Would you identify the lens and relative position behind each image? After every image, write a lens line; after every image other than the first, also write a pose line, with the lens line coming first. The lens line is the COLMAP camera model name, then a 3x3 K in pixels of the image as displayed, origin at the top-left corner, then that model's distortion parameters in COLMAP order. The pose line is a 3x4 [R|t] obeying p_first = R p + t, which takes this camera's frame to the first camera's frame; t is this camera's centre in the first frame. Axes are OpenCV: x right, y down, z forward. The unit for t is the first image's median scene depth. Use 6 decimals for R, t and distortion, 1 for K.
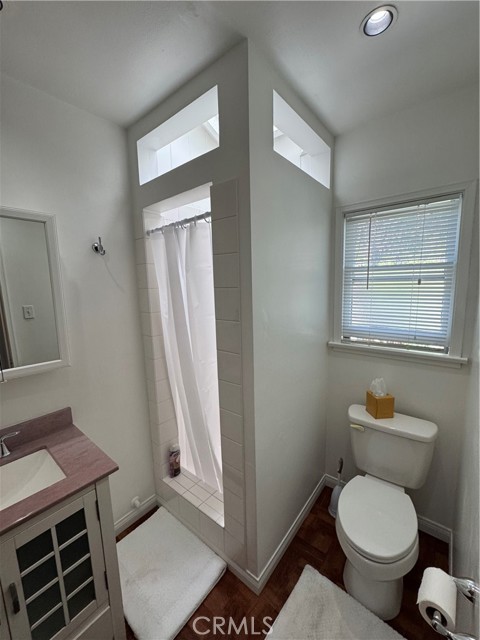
lens RADIAL K [[256.2, 0, 240.7], [0, 256.2, 322.3], [0, 0, 1]] dist [-0.001104, 0.000285]
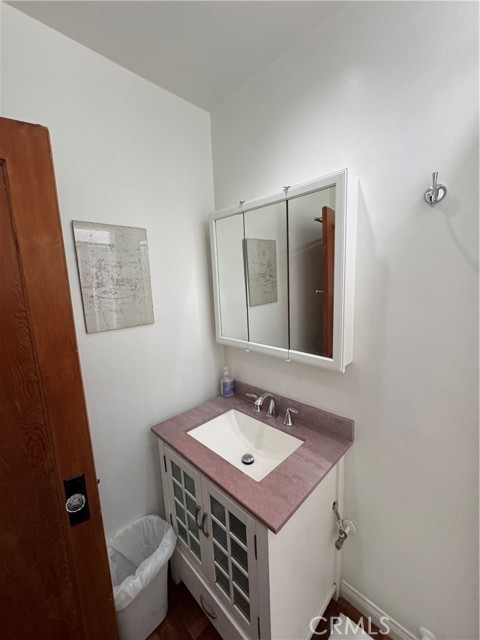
lens RADIAL K [[256.2, 0, 240.7], [0, 256.2, 322.3], [0, 0, 1]] dist [-0.001104, 0.000285]
pose [[-0.084635, 0.190846, -0.977965, 0.093505], [-0.102520, 0.974609, 0.199064, -0.107079], [0.991124, 0.117109, -0.062920, 0.806677]]
